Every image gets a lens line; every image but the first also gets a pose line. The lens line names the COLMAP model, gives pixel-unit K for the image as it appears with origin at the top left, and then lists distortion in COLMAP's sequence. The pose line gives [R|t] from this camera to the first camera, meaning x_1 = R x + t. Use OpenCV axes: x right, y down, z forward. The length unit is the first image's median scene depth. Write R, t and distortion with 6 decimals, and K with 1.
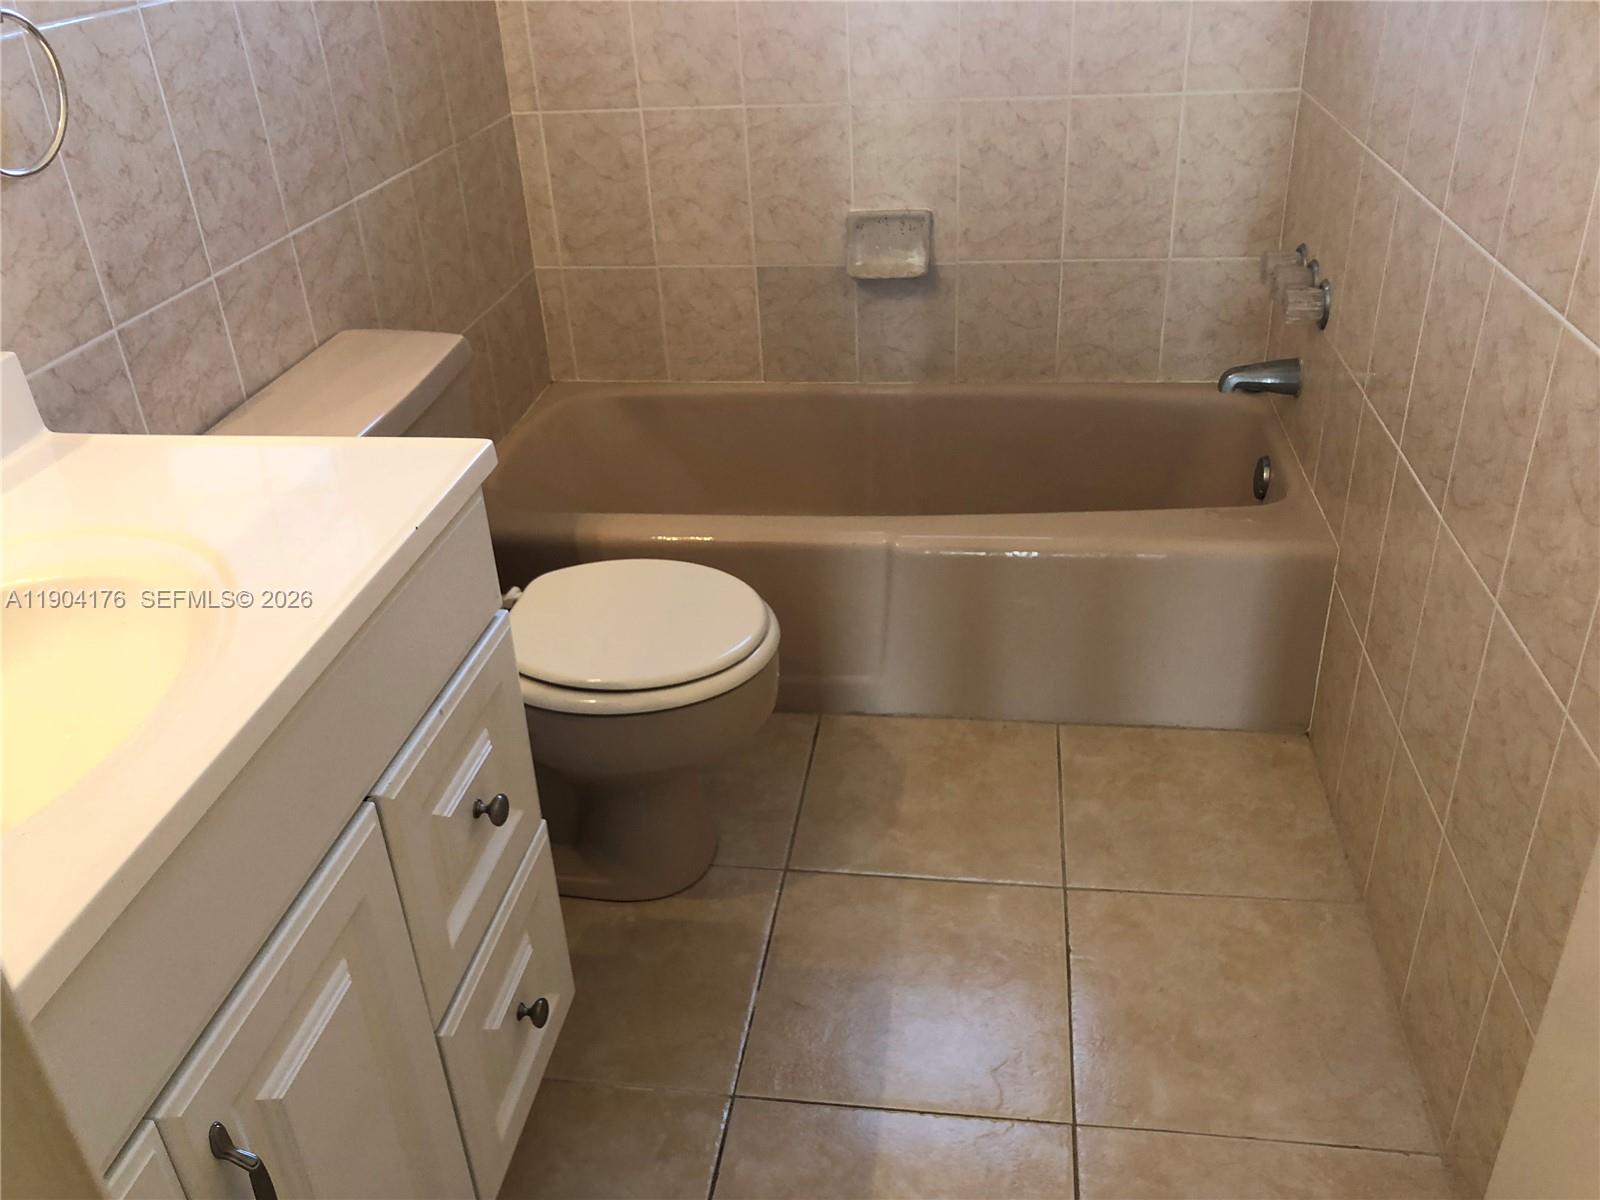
lens RADIAL K [[1305.9, 0, 800.0], [0, 1305.9, 600.0], [0, 0, 1]] dist [0.005557, 0.003971]
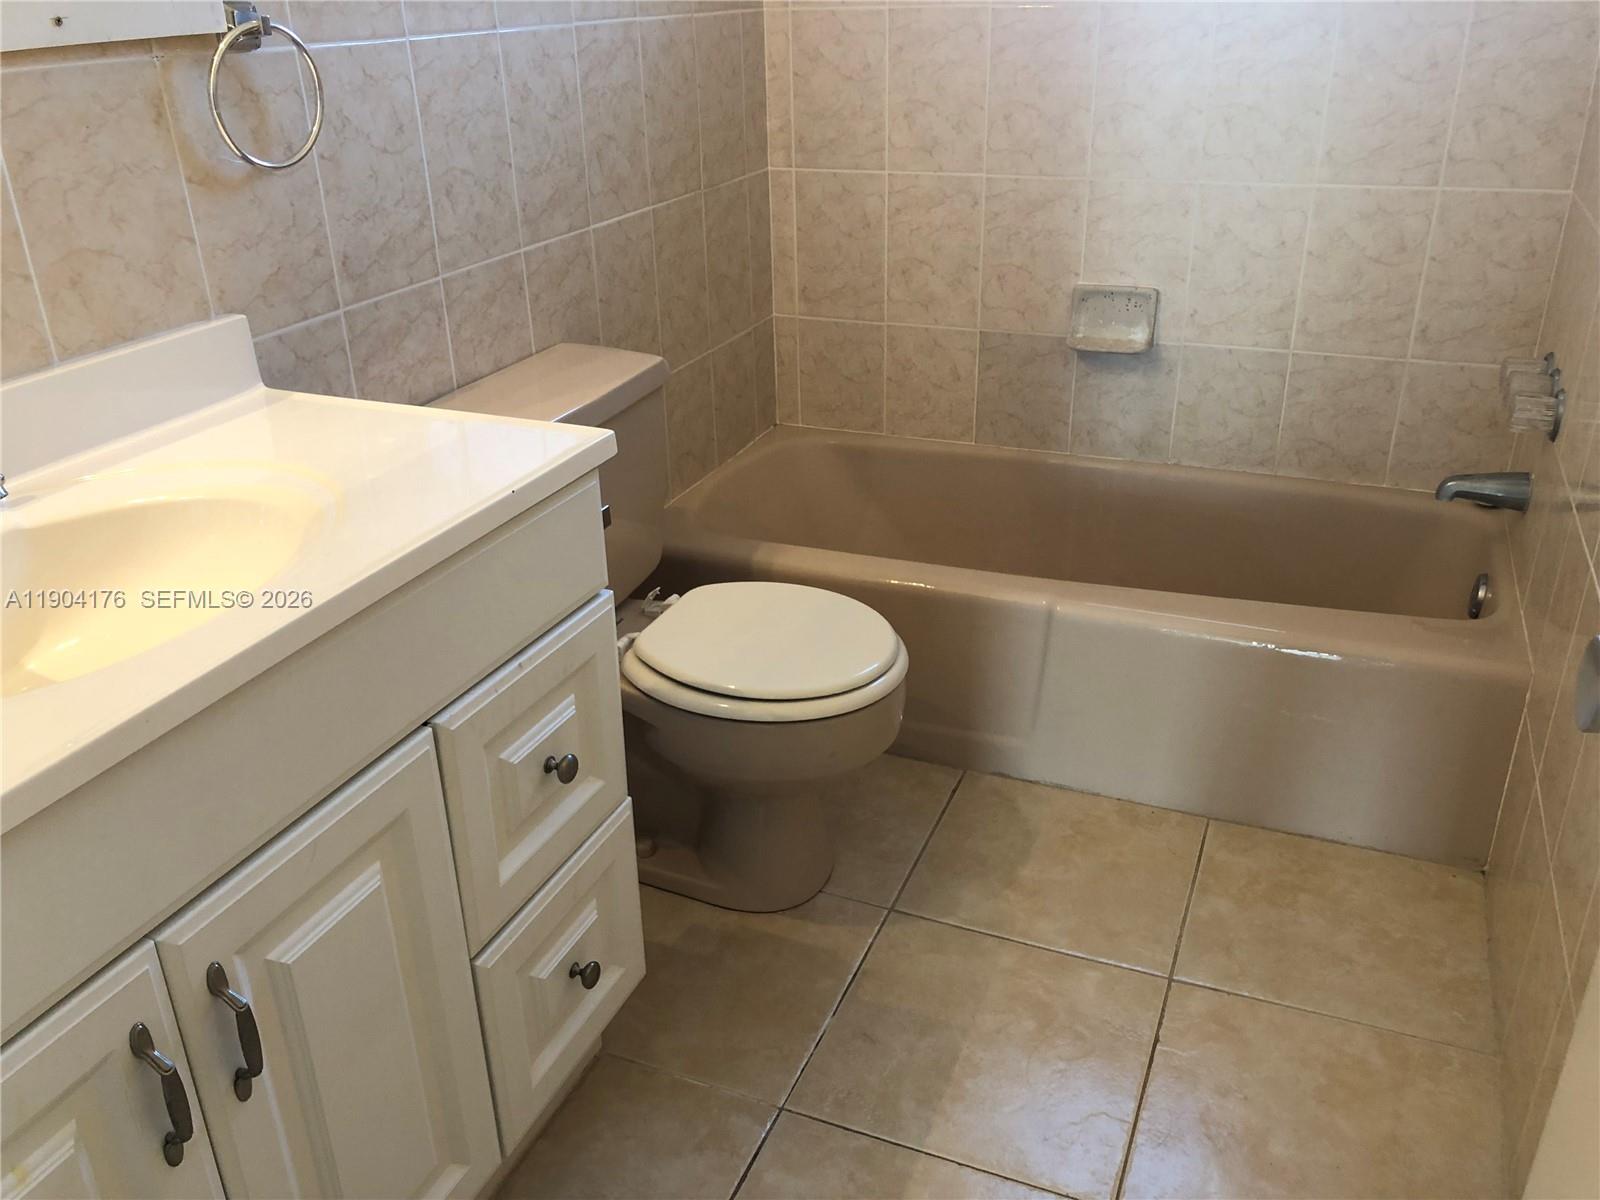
lens RADIAL K [[1307.5, 0, 806.3], [0, 1307.5, 609.2], [0, 0, 1]] dist [0.013560, -0.016807]
pose [[0.968490, 0.132162, -0.211092, 0.110750], [-0.144208, 0.988628, -0.042657, 0.031663], [0.203053, 0.071754, 0.976535, -0.012296]]
